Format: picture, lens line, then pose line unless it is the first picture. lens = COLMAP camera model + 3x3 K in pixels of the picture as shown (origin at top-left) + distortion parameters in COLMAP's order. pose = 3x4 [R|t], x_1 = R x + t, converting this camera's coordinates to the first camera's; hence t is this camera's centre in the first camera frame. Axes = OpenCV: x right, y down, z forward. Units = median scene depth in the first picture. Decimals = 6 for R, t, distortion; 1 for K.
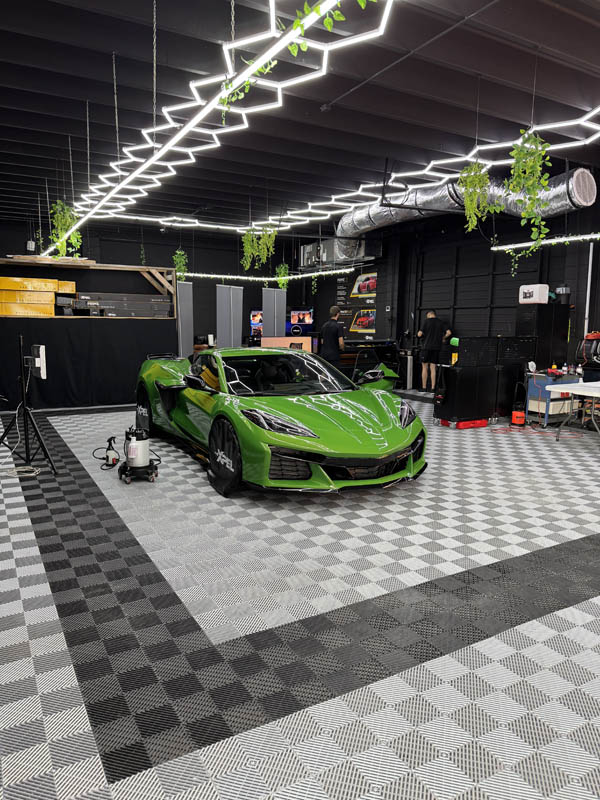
lens RADIAL K [[564.0, 0, 303.1], [0, 564.0, 400.7], [0, 0, 1]] dist [0.000657, -0.014230]
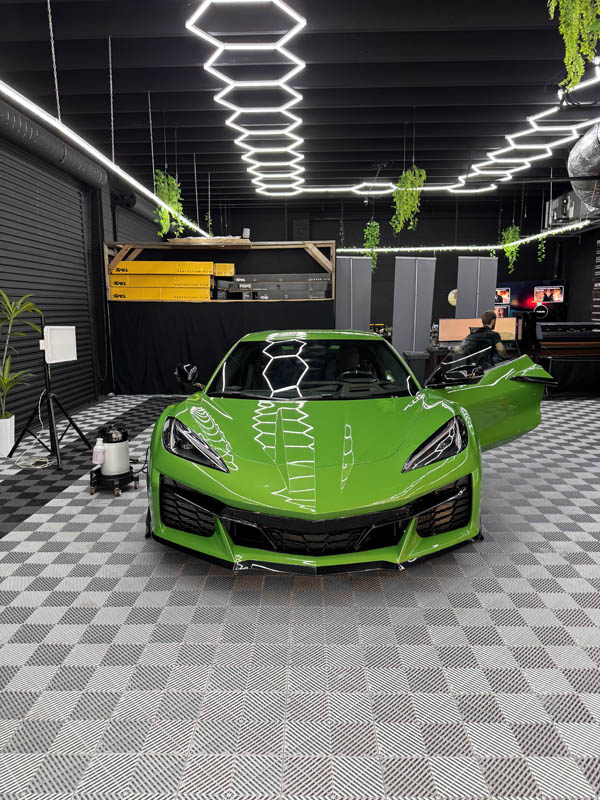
lens RADIAL K [[564.0, 0, 295.8], [0, 564.0, 404.3], [0, 0, 1]] dist [0.000657, -0.014230]
pose [[0.852421, 0.061222, -0.519259, 0.194877], [-0.045684, 0.998044, 0.042676, -0.019534], [0.520856, -0.012656, 0.853551, 0.240078]]
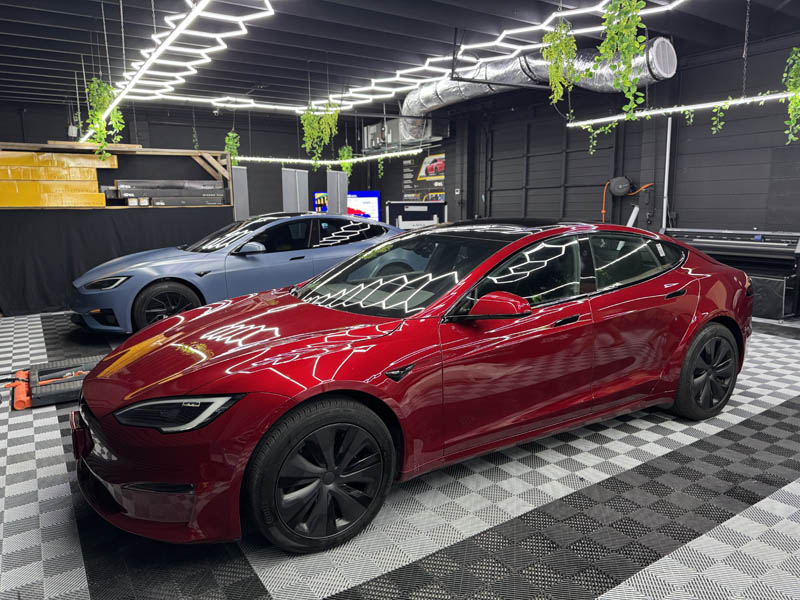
lens RADIAL K [[564.0, 0, 400.5], [0, 564.0, 297.7], [0, 0, 1]] dist [0.000657, -0.014230]
pose [[0.997951, -0.031226, 0.055849, -0.006889], [0.029978, 0.999285, 0.023042, -0.009087], [-0.056528, -0.021320, 0.998173, 0.058613]]
